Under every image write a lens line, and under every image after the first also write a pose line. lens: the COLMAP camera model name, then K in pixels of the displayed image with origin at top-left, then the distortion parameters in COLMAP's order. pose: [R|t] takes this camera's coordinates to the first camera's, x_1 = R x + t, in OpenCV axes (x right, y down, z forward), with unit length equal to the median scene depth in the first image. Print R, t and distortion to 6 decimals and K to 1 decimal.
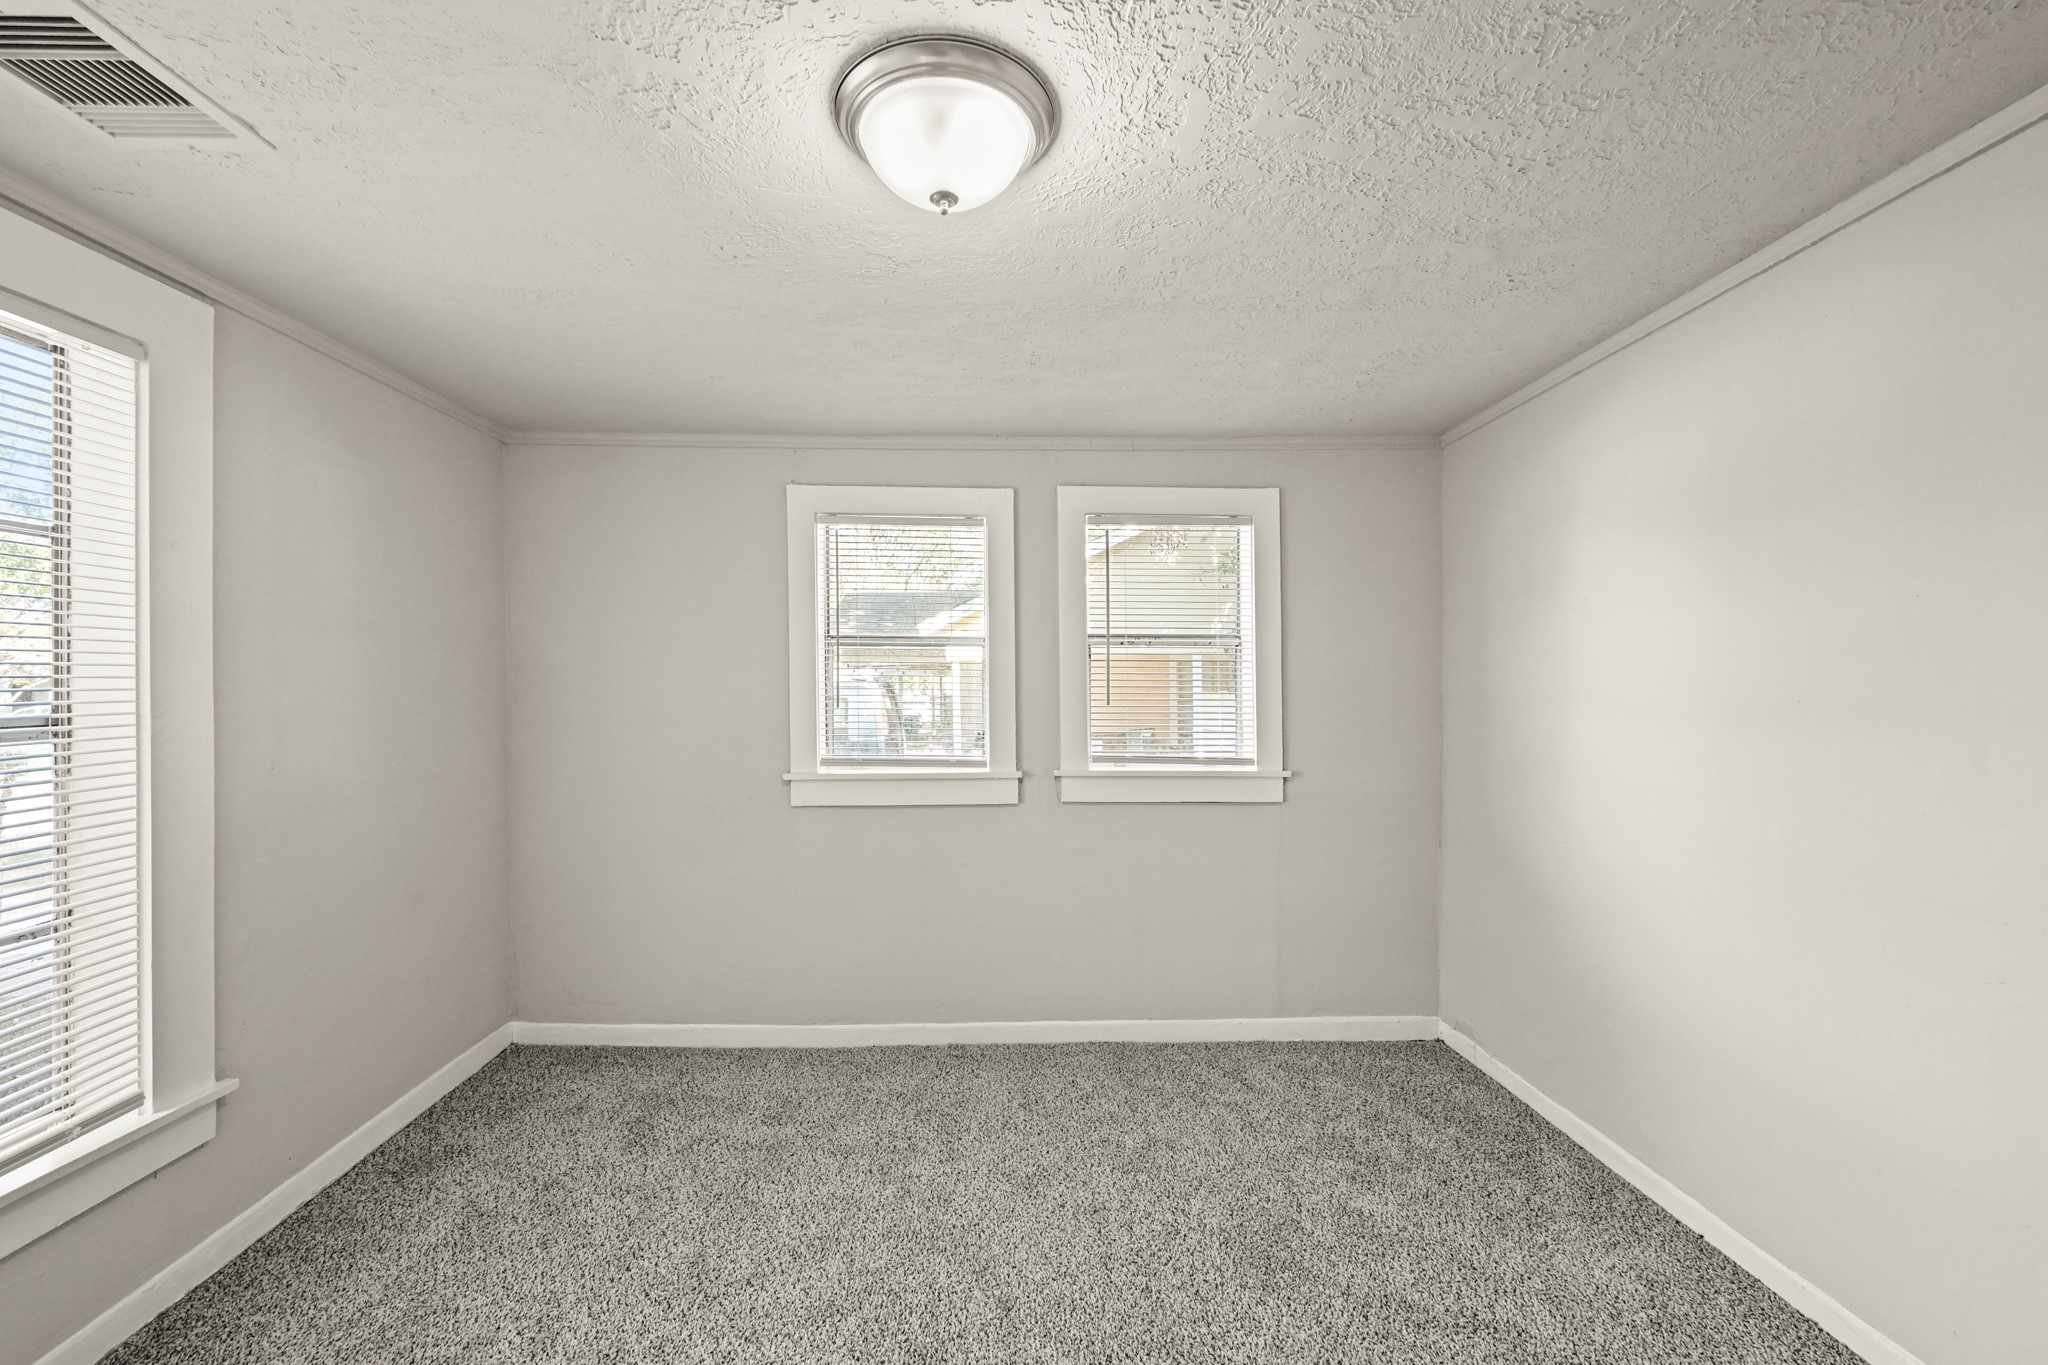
lens RADIAL K [[816.1, 0, 1024.0], [0, 816.1, 682.5], [0, 0, 1]] dist [0.000124, -0.000090]
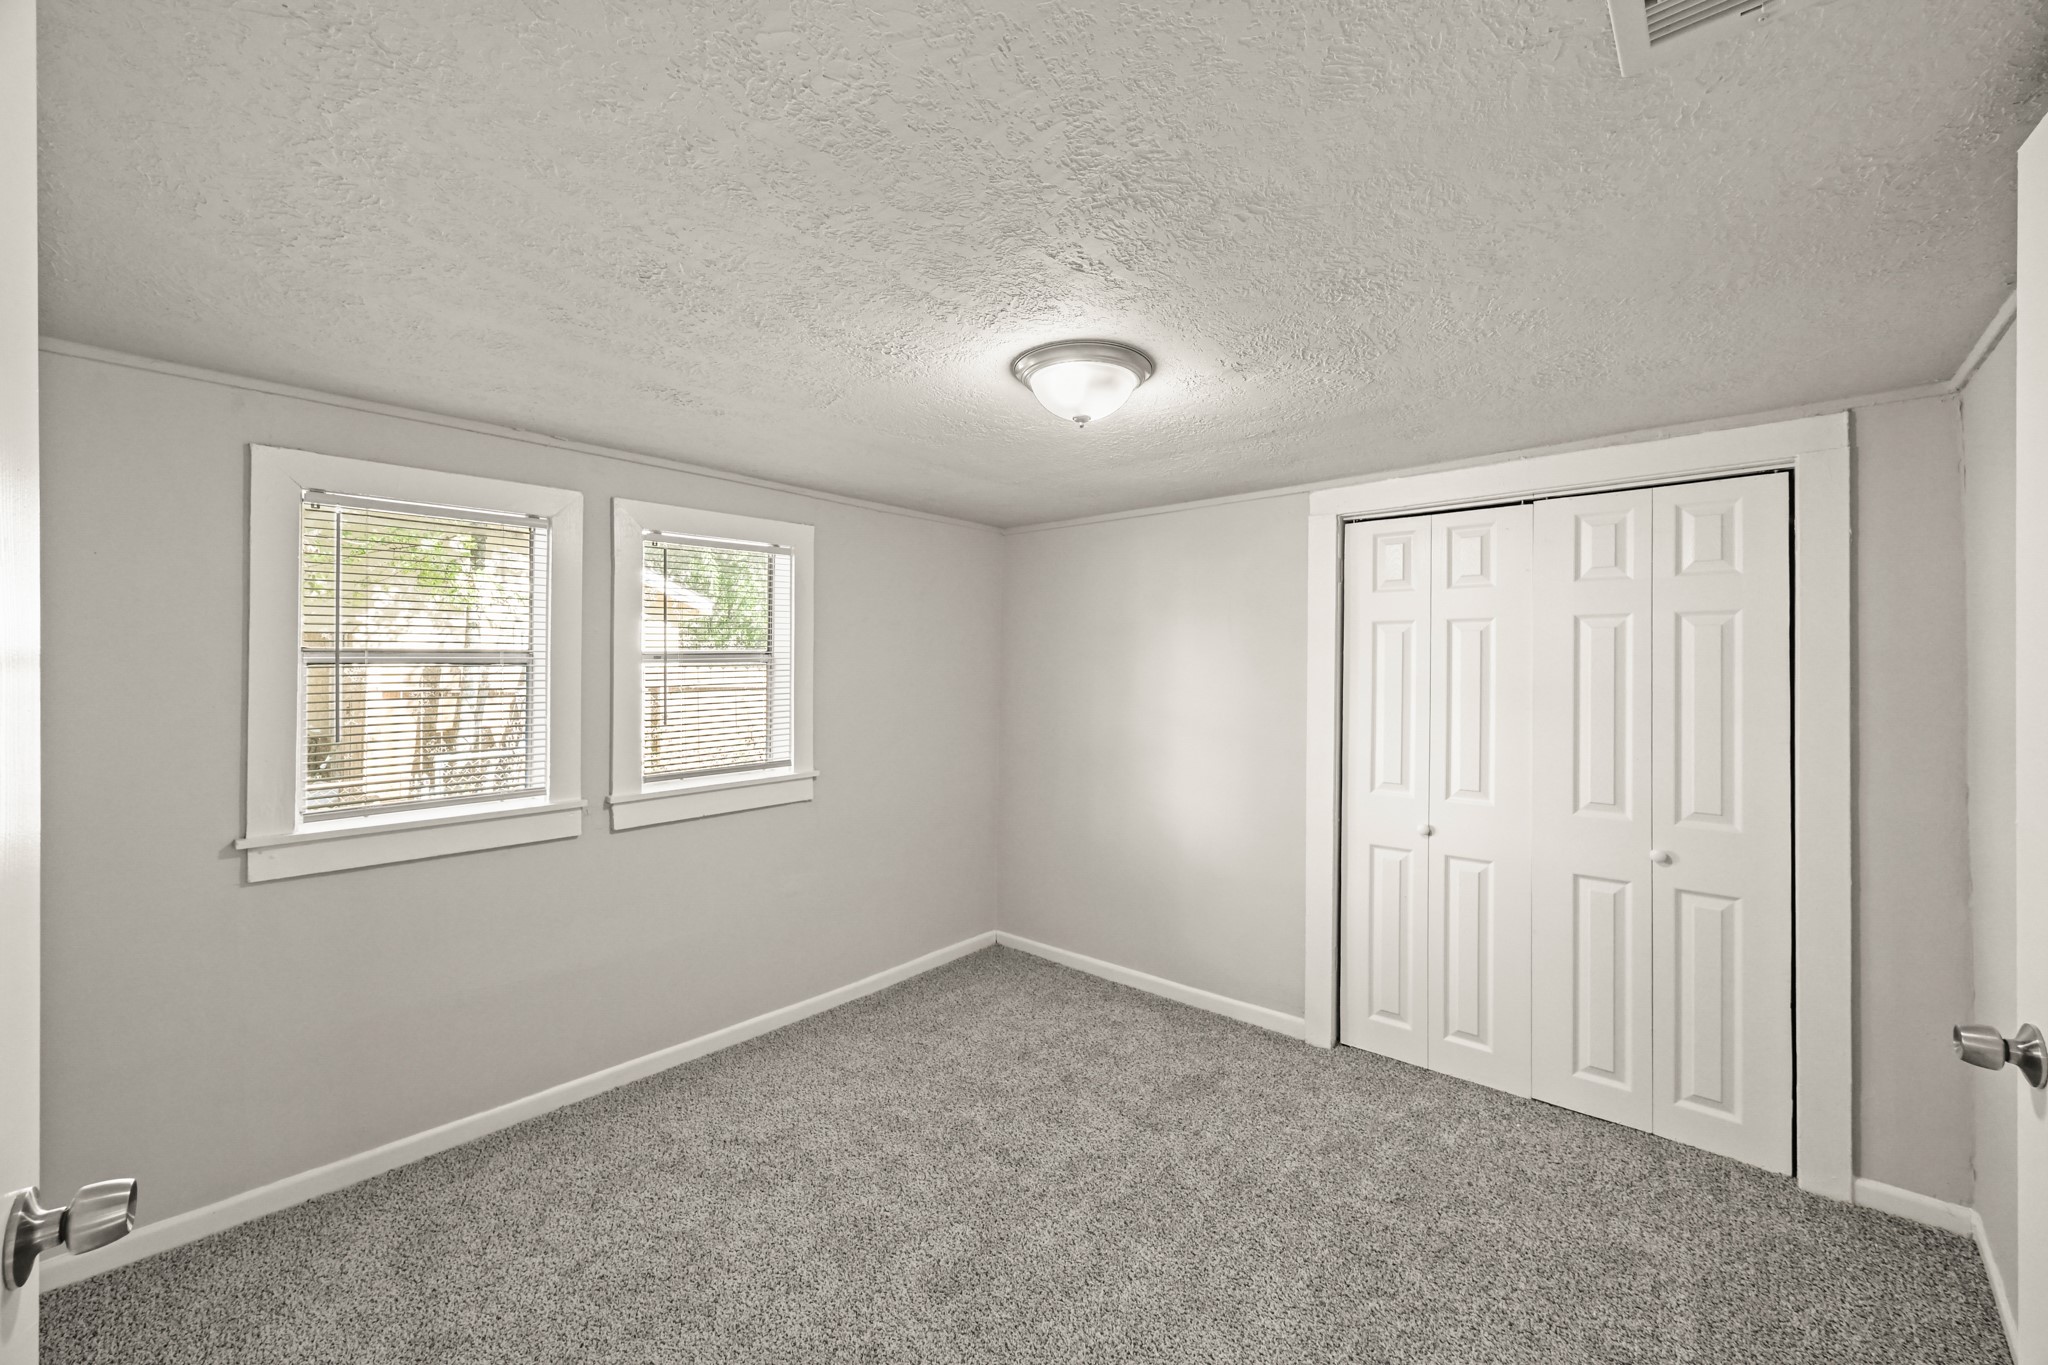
lens RADIAL K [[816.1, 0, 1024.0], [0, 816.1, 682.5], [0, 0, 1]] dist [0.000124, -0.000090]
pose [[0.685914, -0.020088, 0.727405, -0.338569], [0.034107, 0.999408, -0.004562, -0.001021], [-0.726882, 0.027939, 0.686193, -0.001657]]
